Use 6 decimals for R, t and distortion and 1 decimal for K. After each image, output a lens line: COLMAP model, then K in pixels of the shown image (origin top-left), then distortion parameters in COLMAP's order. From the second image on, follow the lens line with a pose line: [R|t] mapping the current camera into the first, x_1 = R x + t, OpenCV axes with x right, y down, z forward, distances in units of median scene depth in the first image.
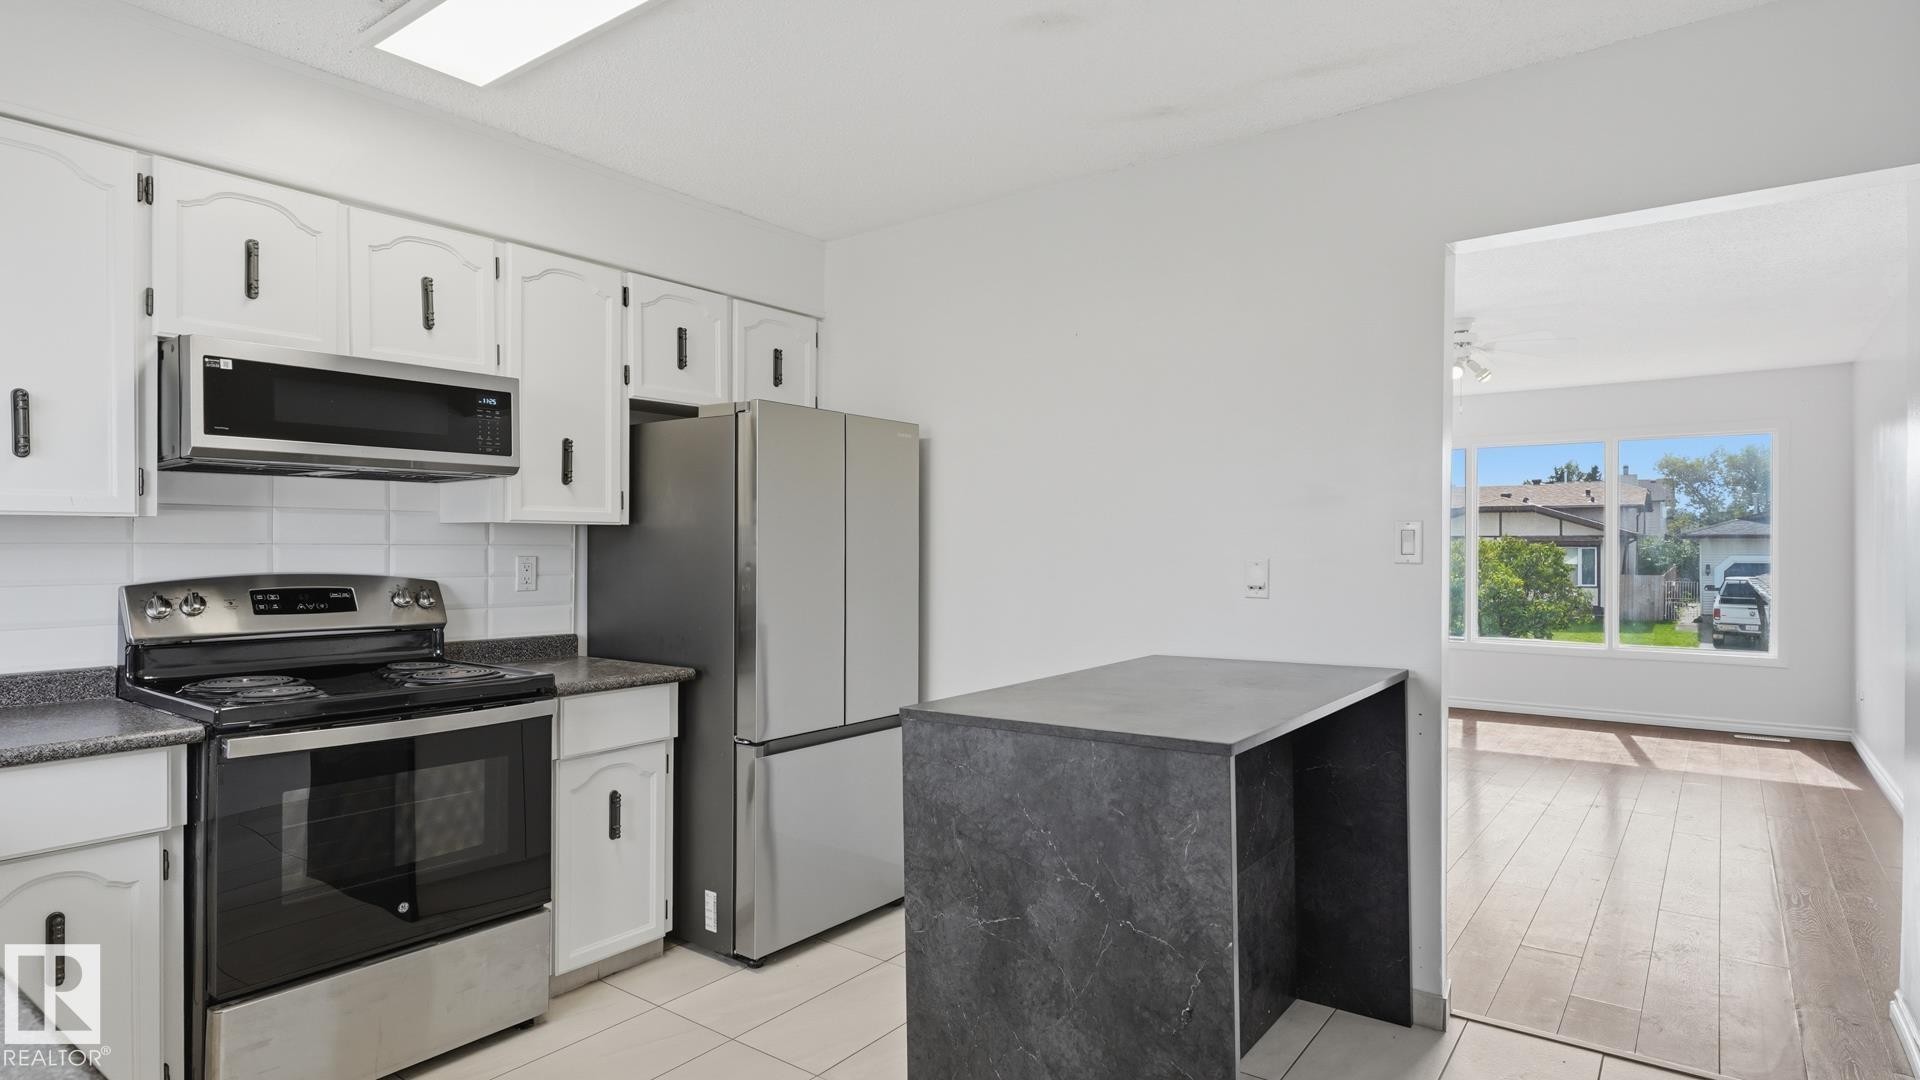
lens RADIAL K [[1011.1, 0, 960.0], [0, 1011.1, 540.0], [0, 0, 1]] dist [-0.000523, -0.000700]
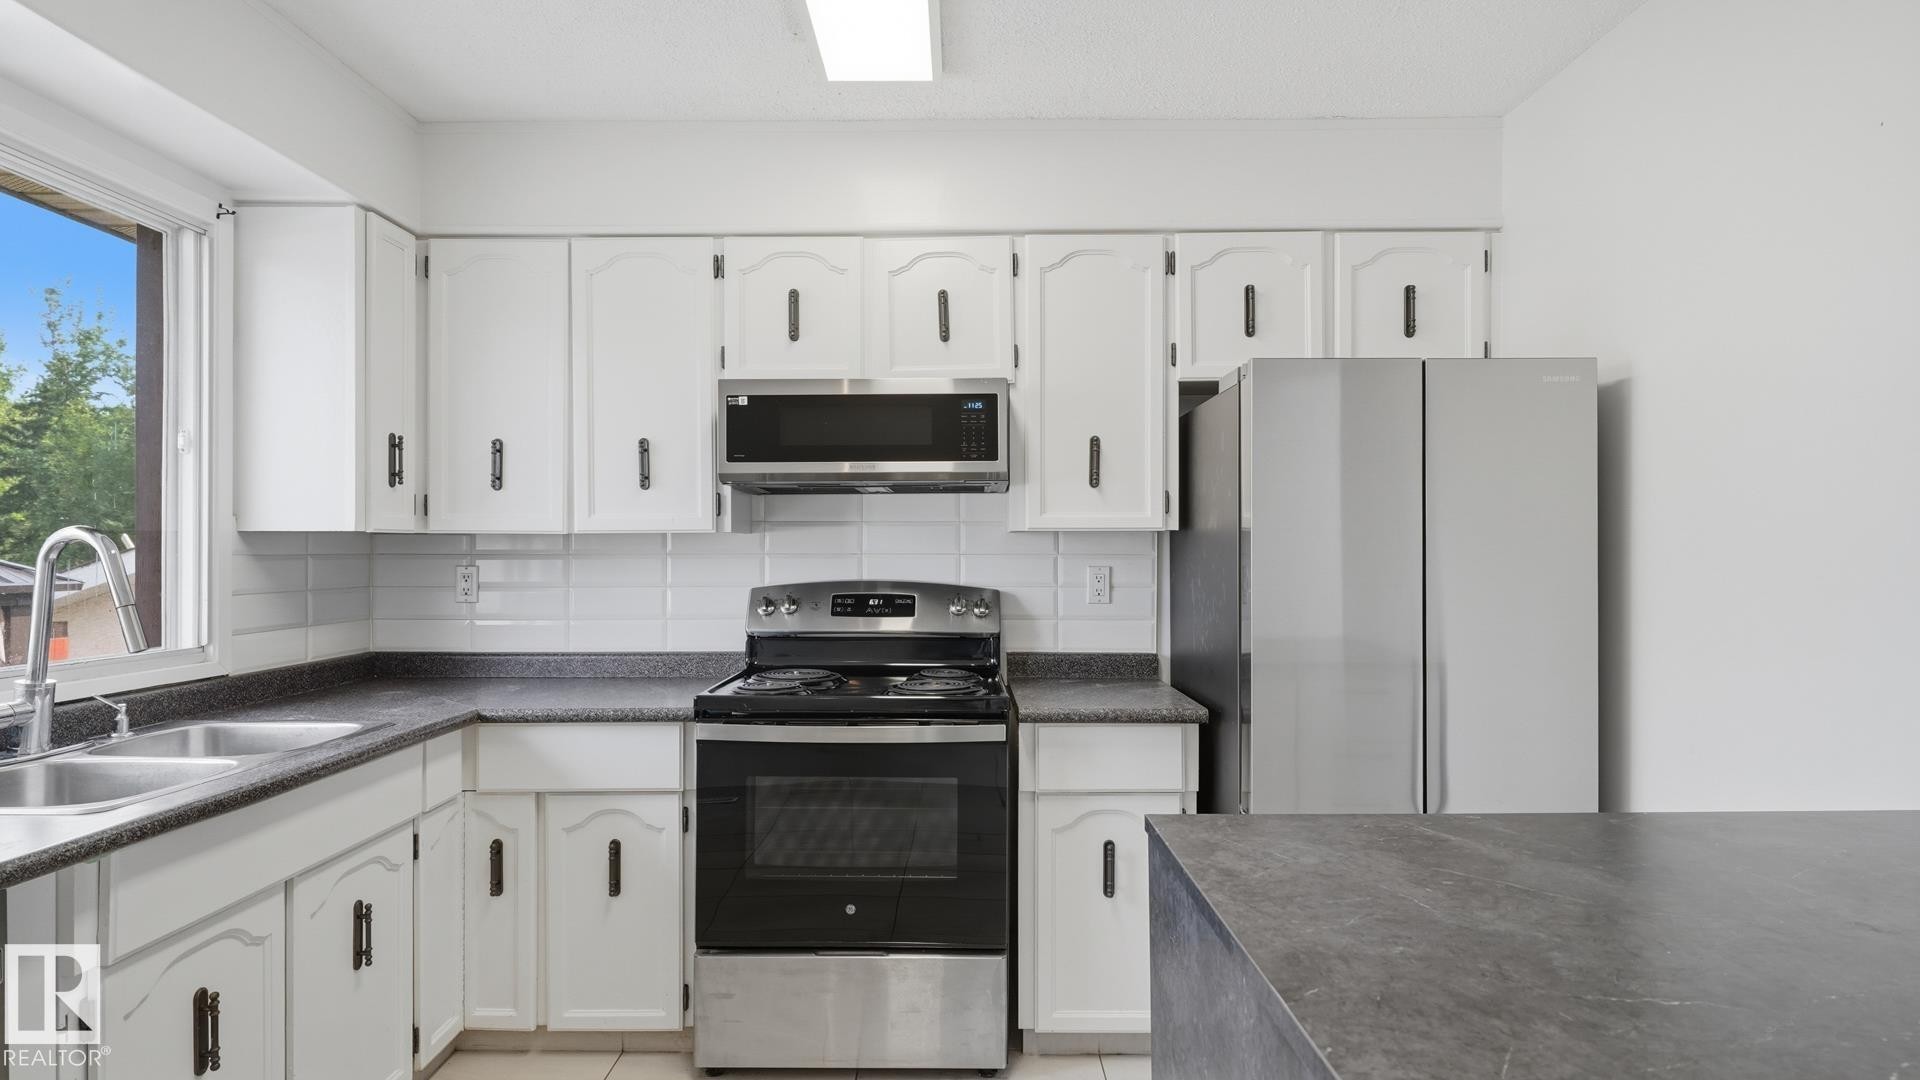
lens RADIAL K [[1028.9, 0, 961.6], [0, 1028.9, 543.8], [0, 0, 1]] dist [0.019402, -0.000513]
pose [[0.596372, -0.010556, -0.802639, 0.308660], [0.007118, 0.999944, -0.007862, 0.002215], [0.802677, -0.001024, 0.596413, 0.400025]]
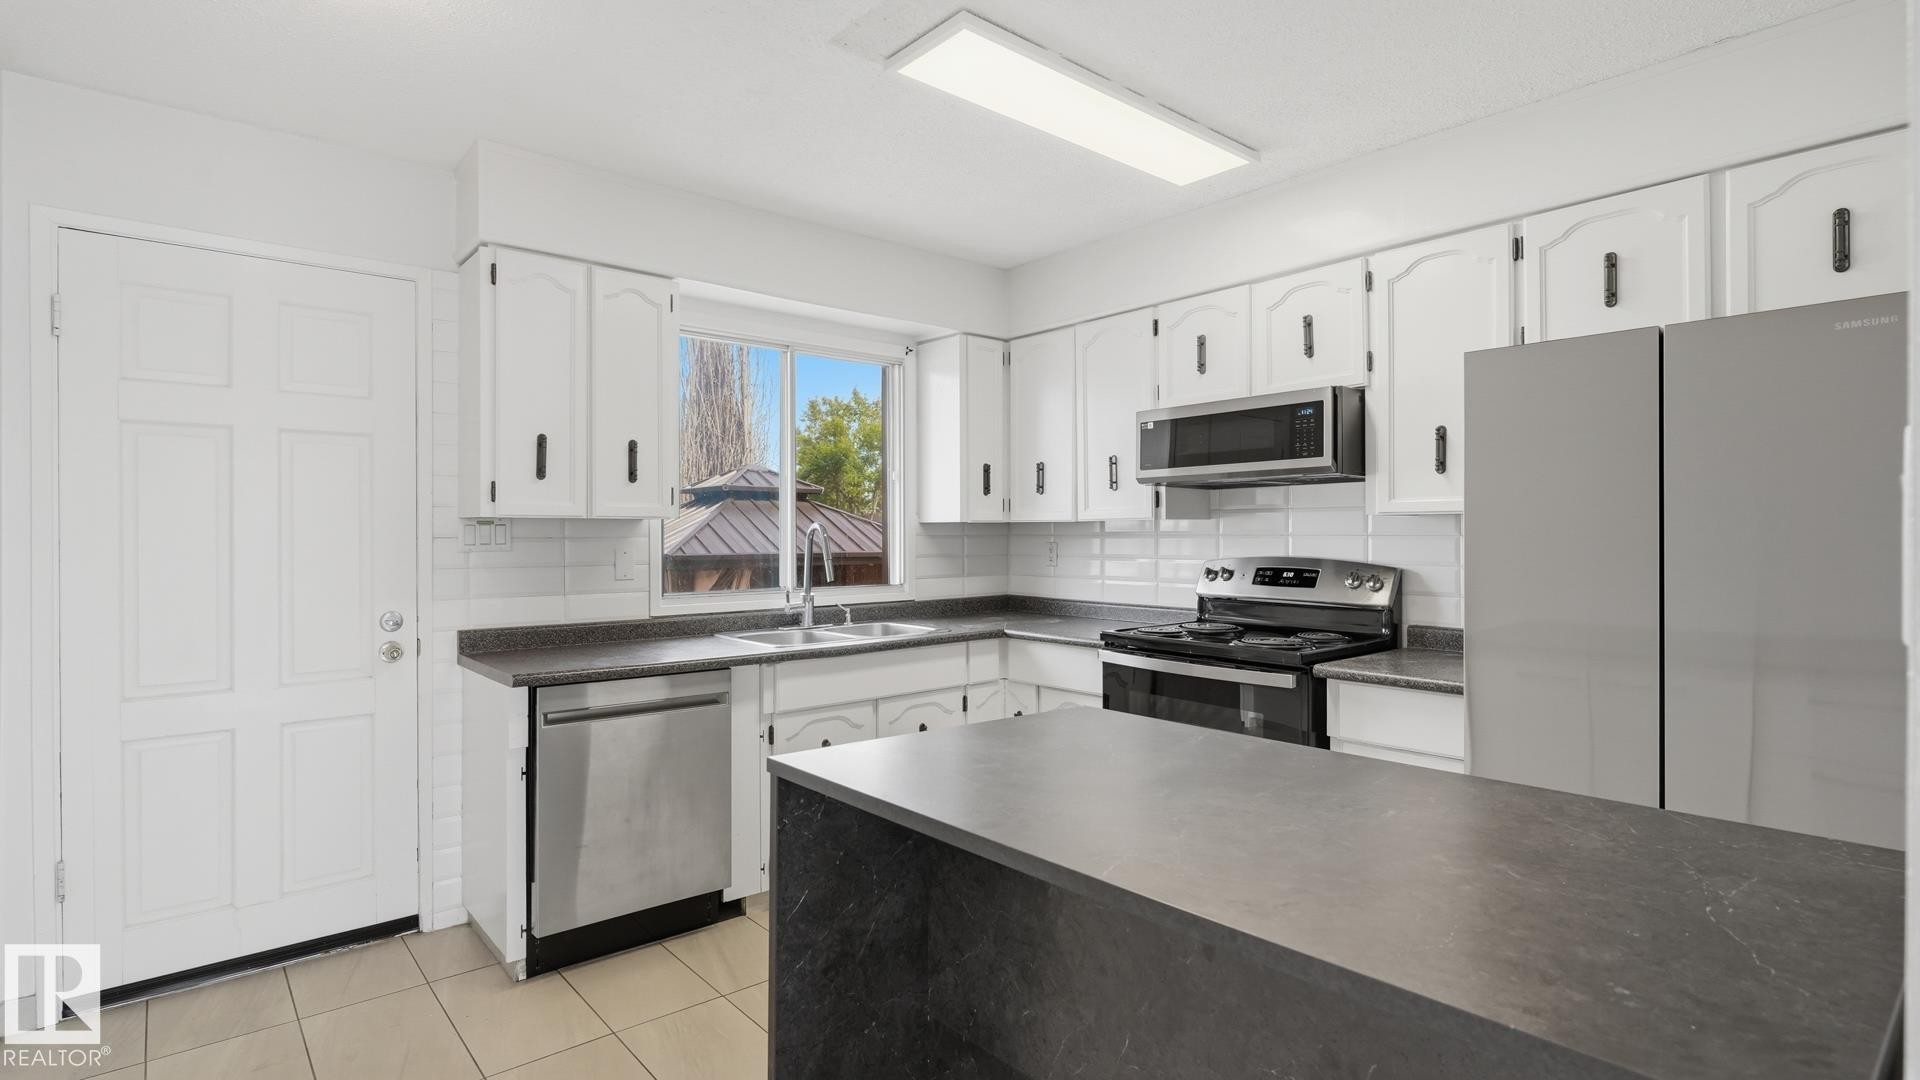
lens RADIAL K [[922.2, 0, 958.8], [0, 922.2, 534.7], [0, 0, 1]] dist [0.000606, -0.000594]
pose [[-0.218698, -0.000485, -0.975793, 0.642683], [0.007053, 0.999973, -0.002077, 0.002706], [0.975767, -0.007337, -0.218688, 0.831011]]
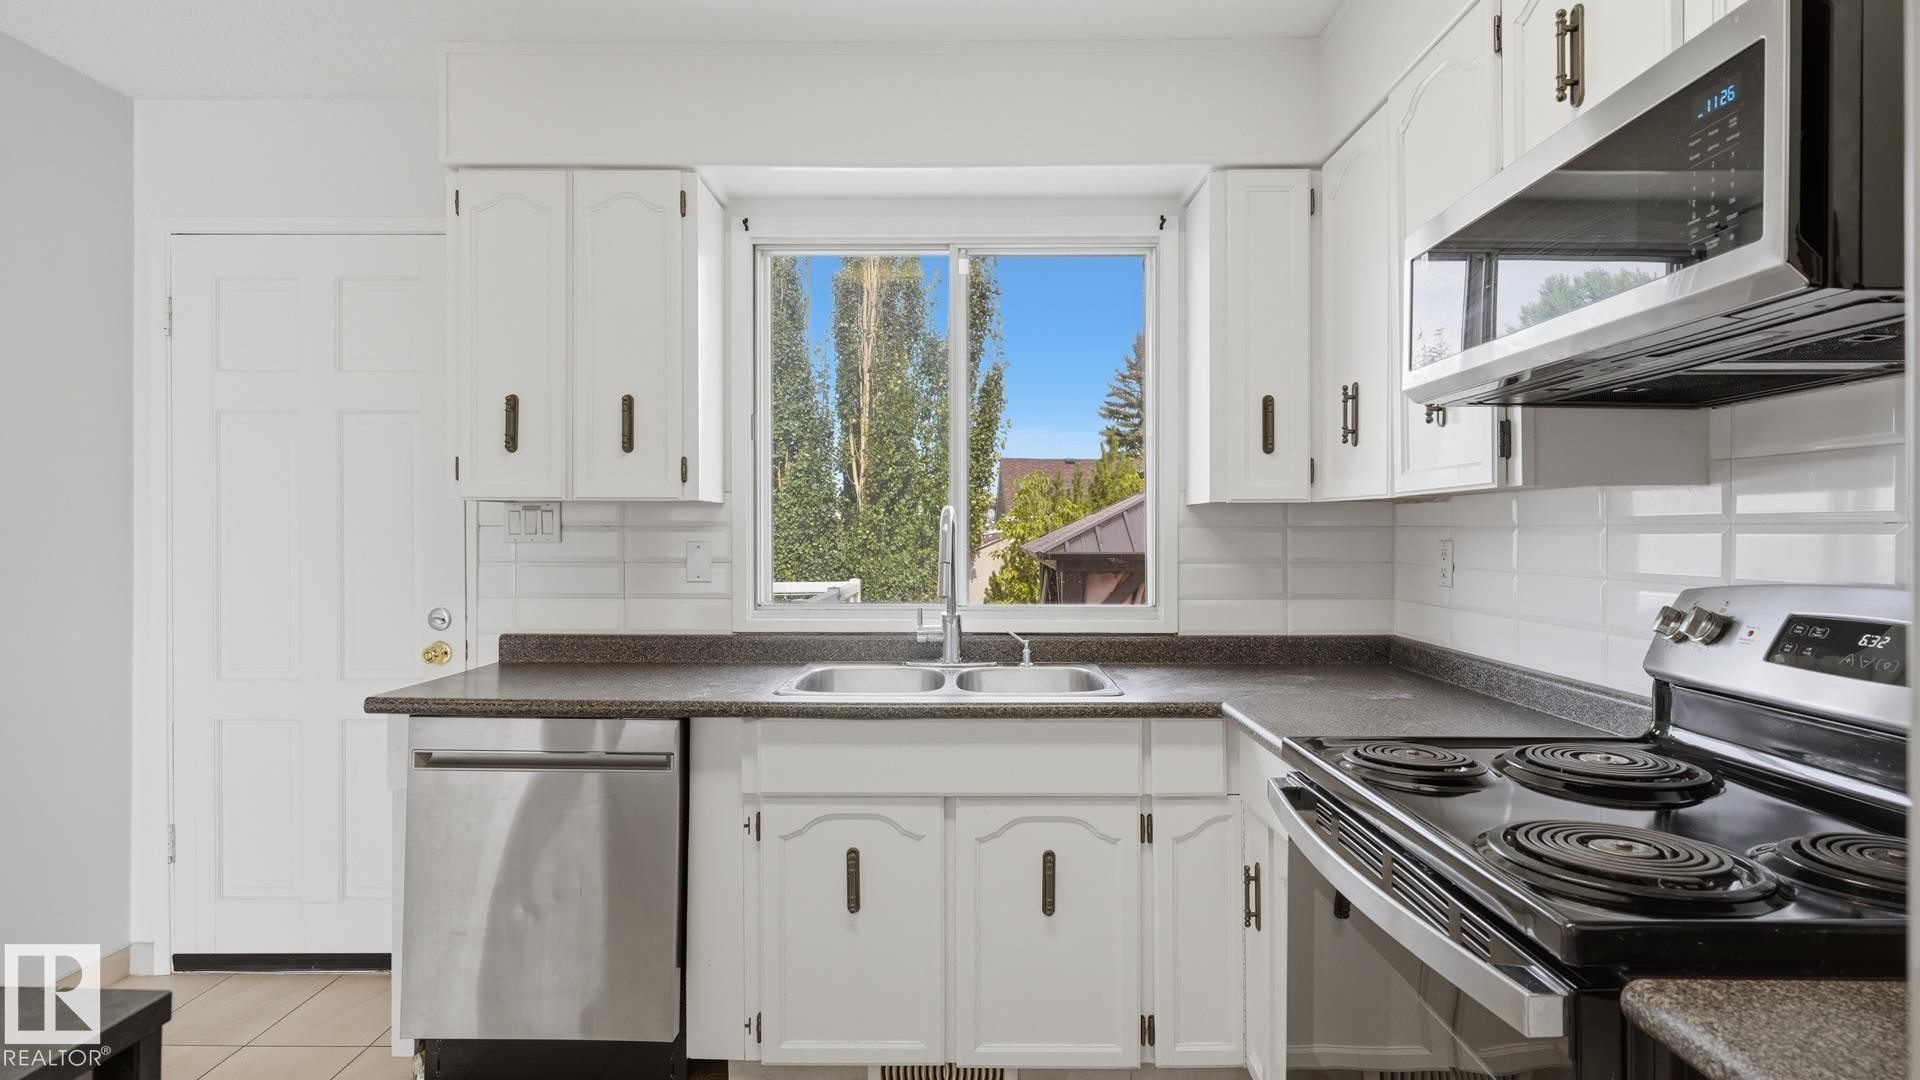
lens RADIAL K [[1009.4, 0, 954.6], [0, 1009.4, 529.3], [0, 0, 1]] dist [0.000587, -0.000012]
pose [[-0.811711, -0.005540, -0.584034, -0.058206], [-0.001389, 0.999970, -0.007555, 0.010755], [0.584058, -0.005322, -0.811694, 1.111672]]
